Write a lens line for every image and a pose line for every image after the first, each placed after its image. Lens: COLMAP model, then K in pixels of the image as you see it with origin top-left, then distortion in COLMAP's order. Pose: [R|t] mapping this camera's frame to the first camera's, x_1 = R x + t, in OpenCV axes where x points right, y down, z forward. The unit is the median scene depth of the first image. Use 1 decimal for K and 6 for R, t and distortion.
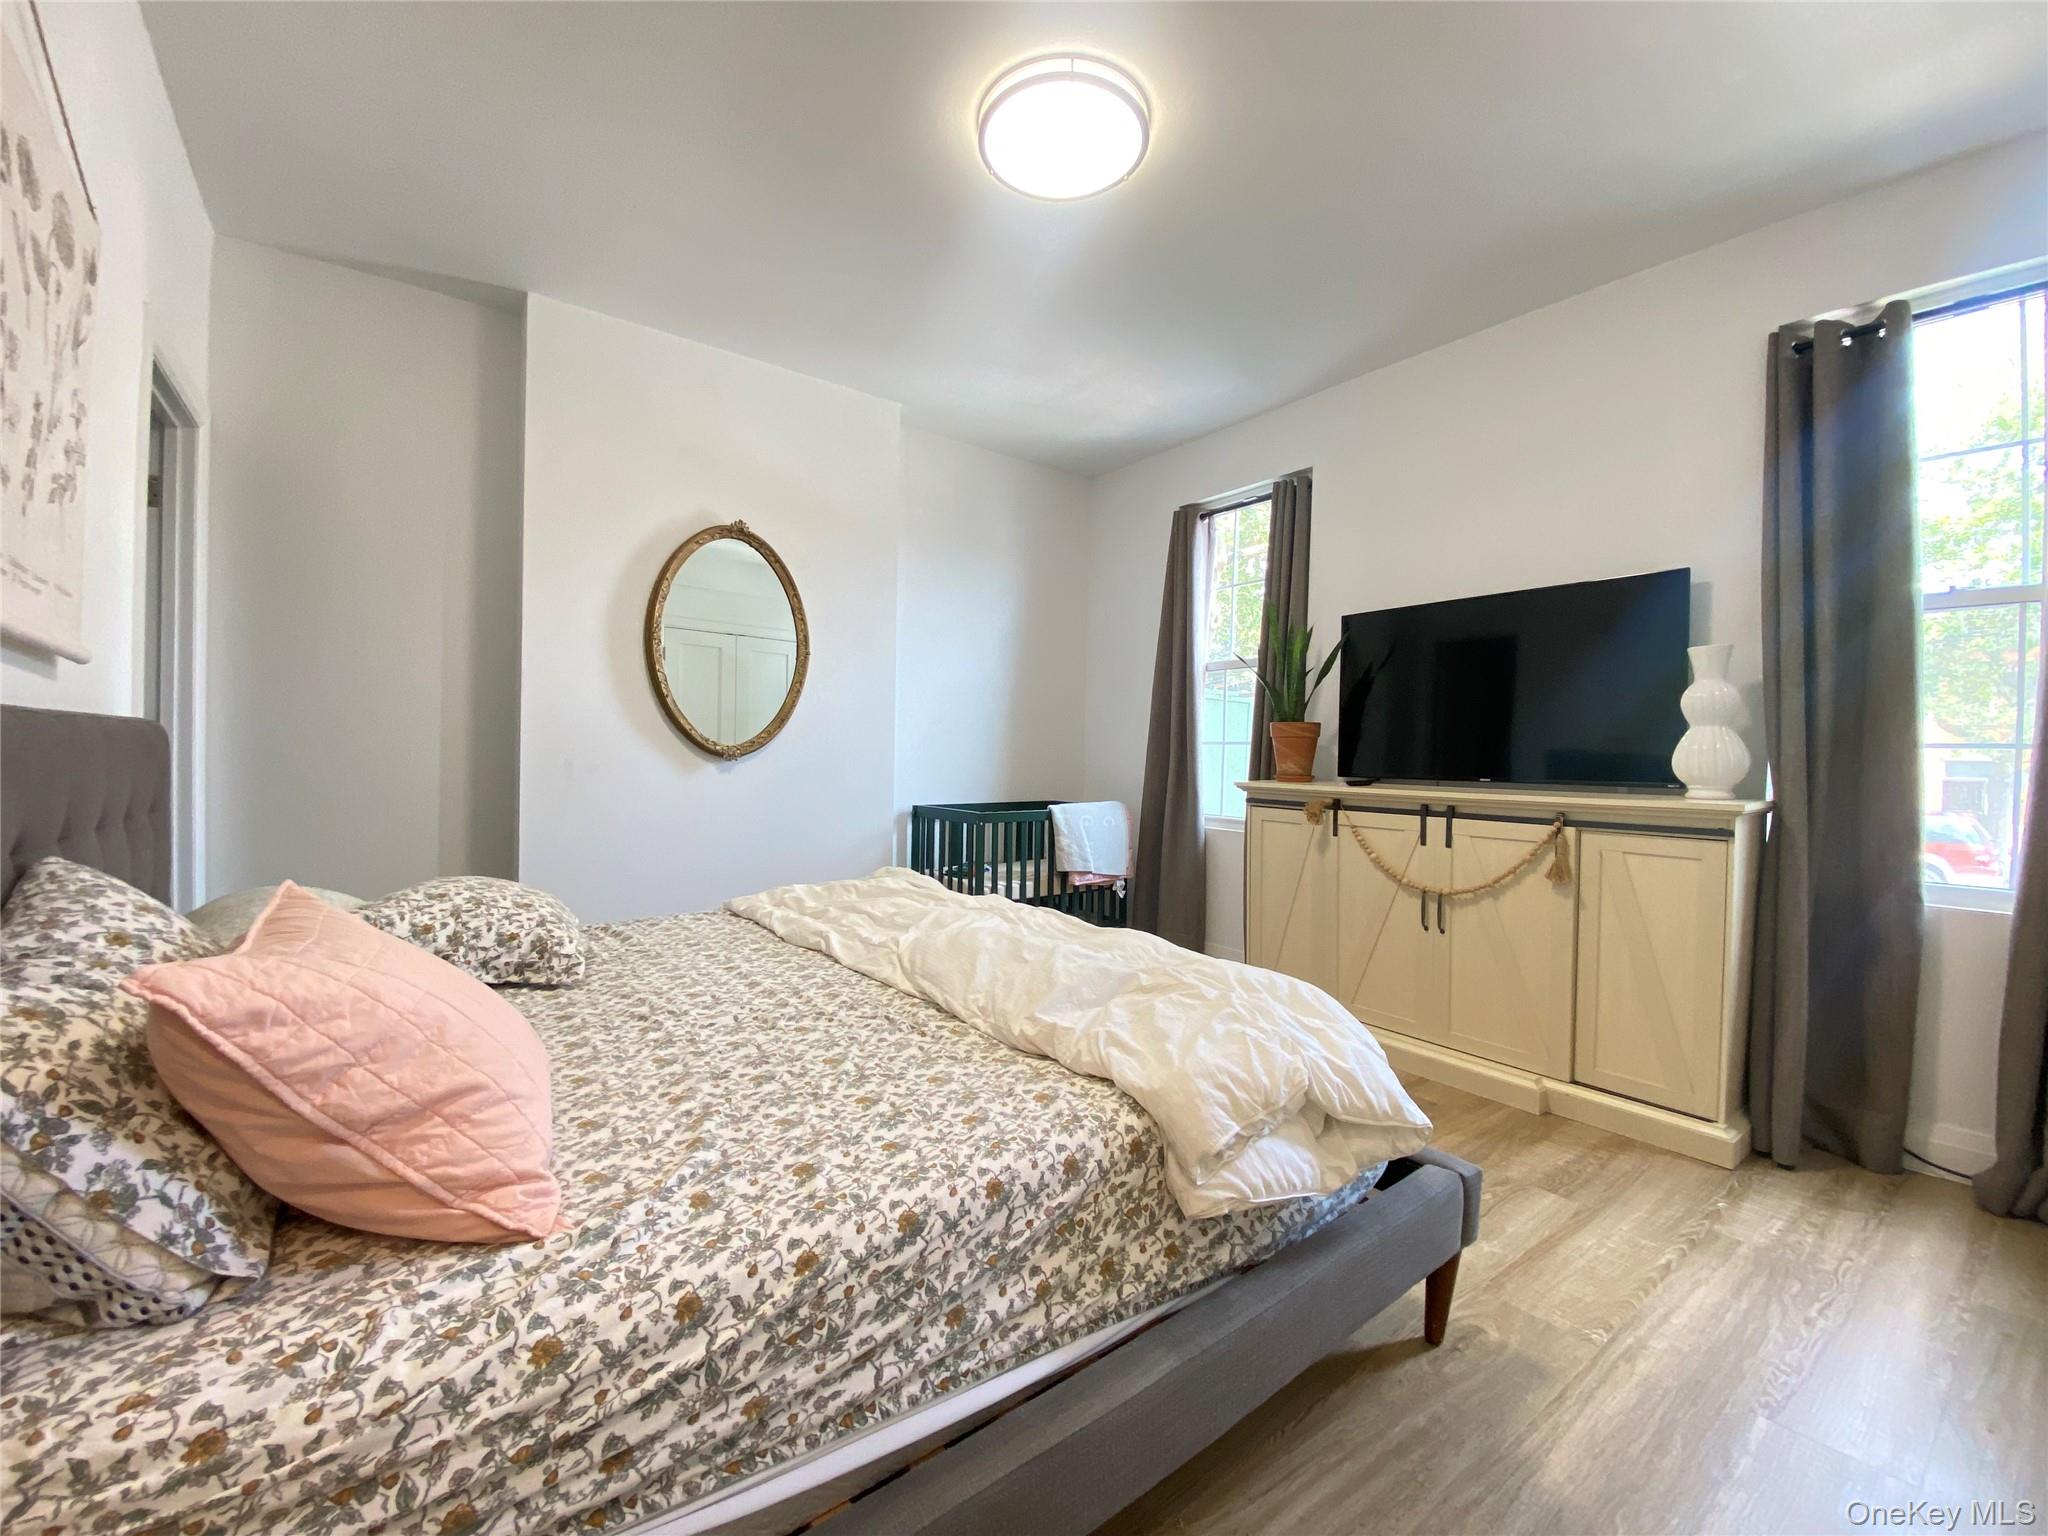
lens RADIAL K [[828.3, 0, 1021.5], [0, 828.3, 768.0], [0, 0, 1]] dist [0.017361, -0.019038]
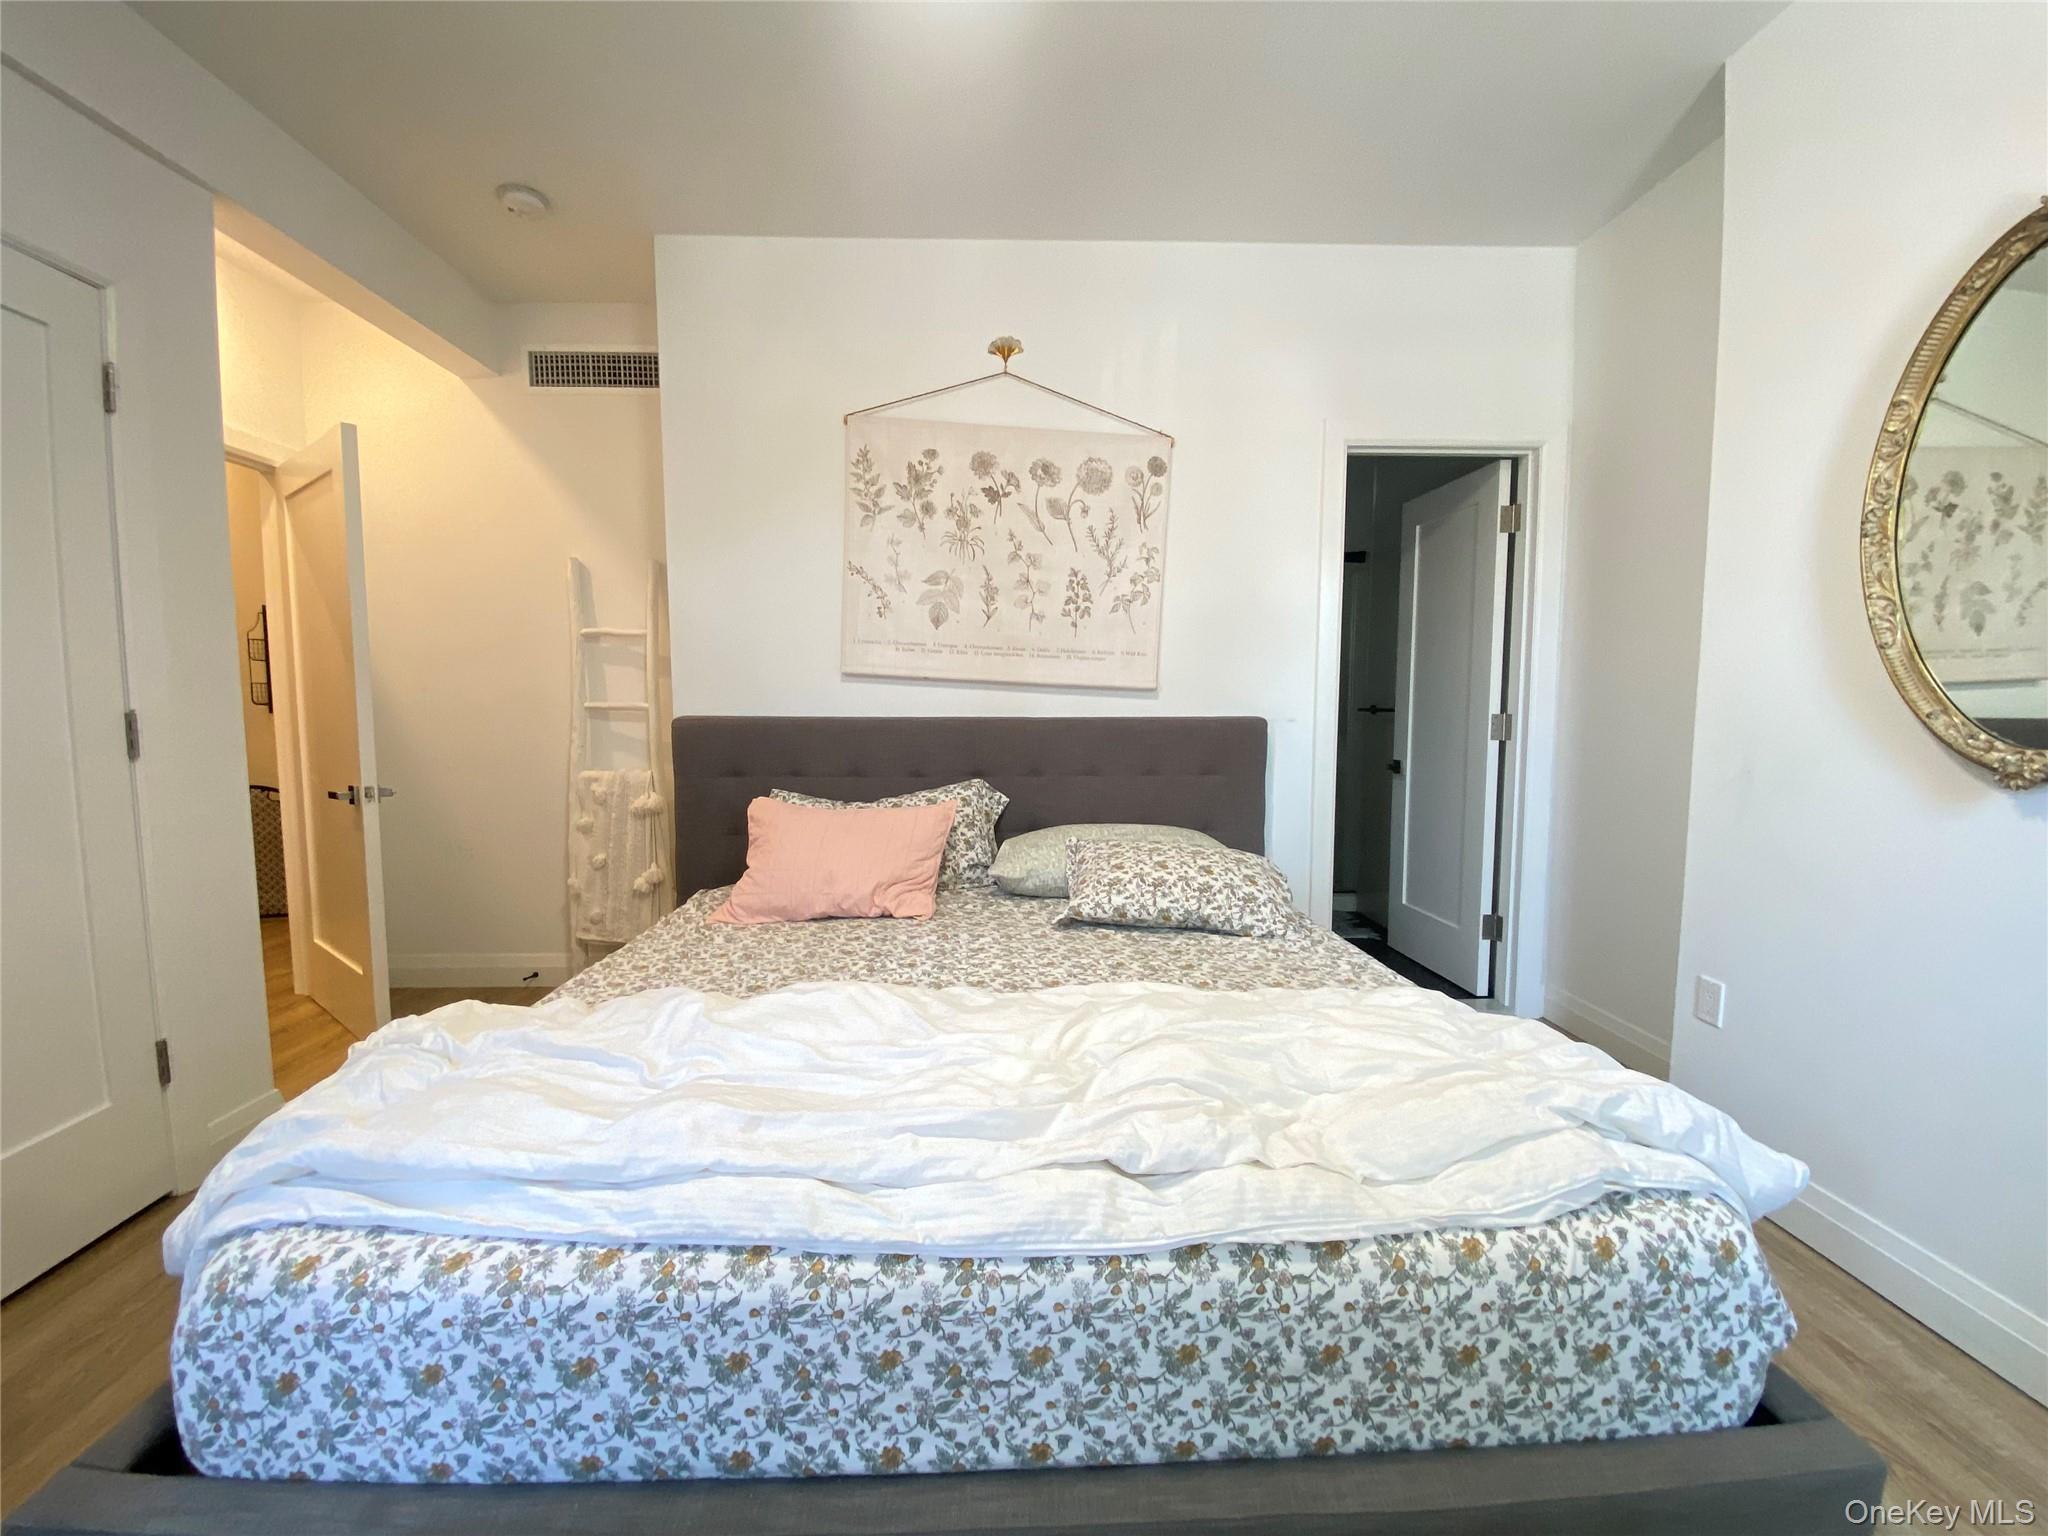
lens RADIAL K [[825.6, 0, 985.0], [0, 825.6, 776.7], [0, 0, 1]] dist [0.039576, -0.033406]
pose [[-0.596174, 0.050125, -0.801289, 0.271625], [-0.026468, 0.996279, 0.082016, -0.034813], [0.802419, 0.070104, -0.592629, 0.842411]]
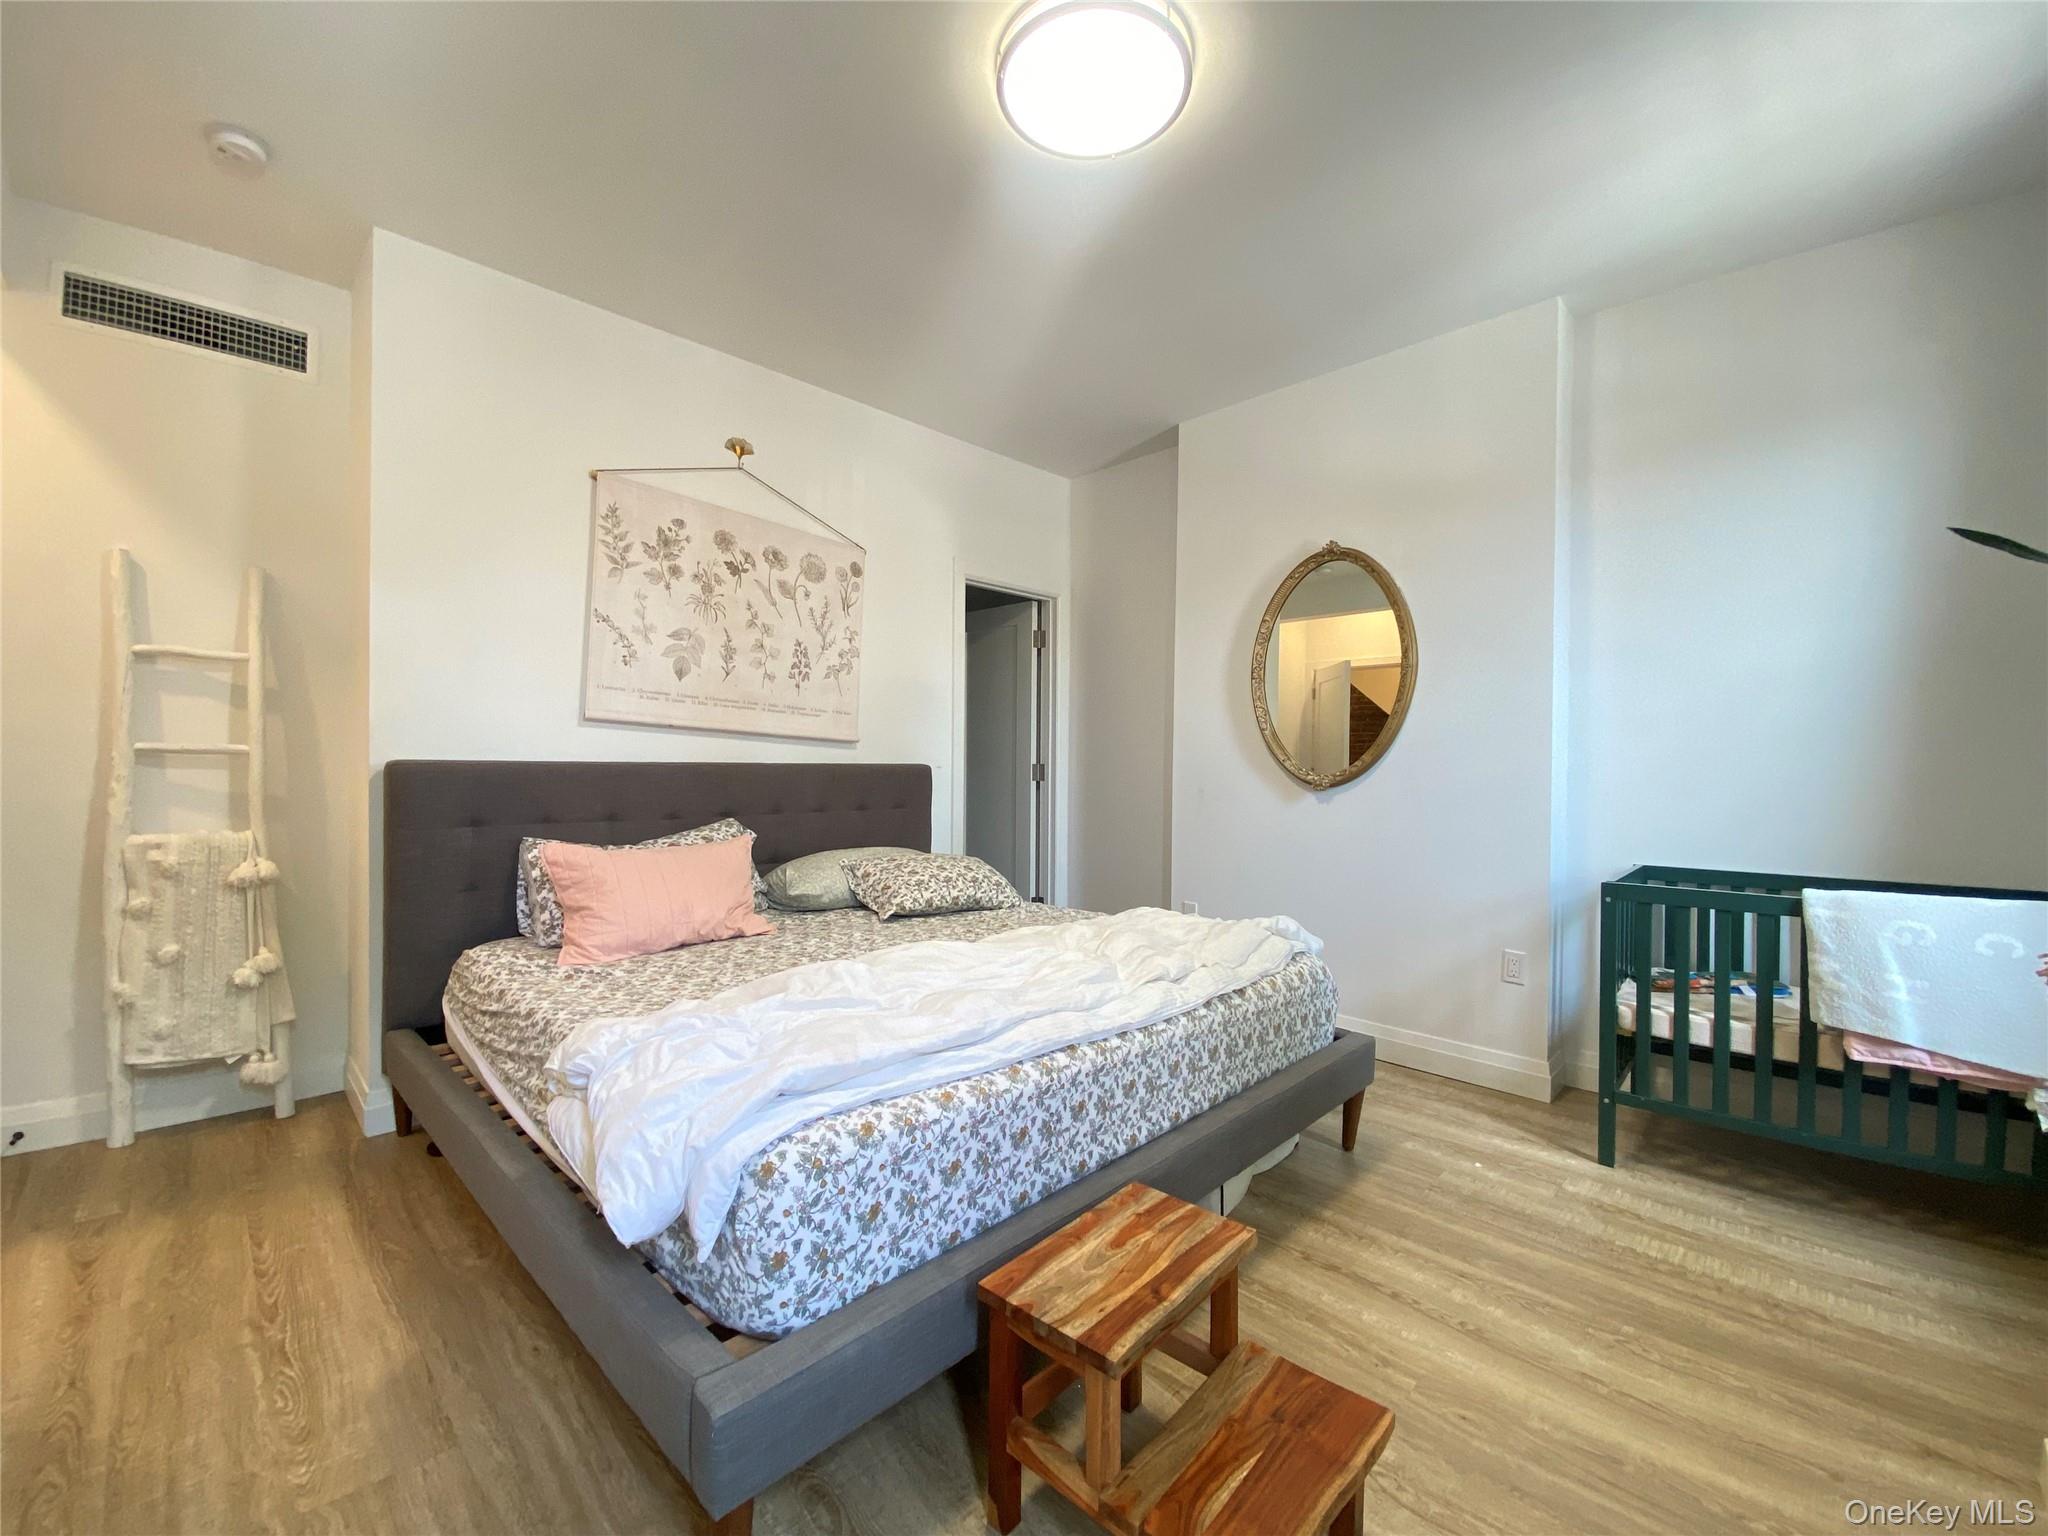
lens RADIAL K [[828.3, 0, 1021.5], [0, 828.3, 768.0], [0, 0, 1]] dist [0.017361, -0.019038]
pose [[0.121979, -0.016411, -0.992397, 0.573659], [-0.022038, 0.999572, -0.019238, -0.008720], [0.992288, 0.024217, 0.121566, 0.547682]]
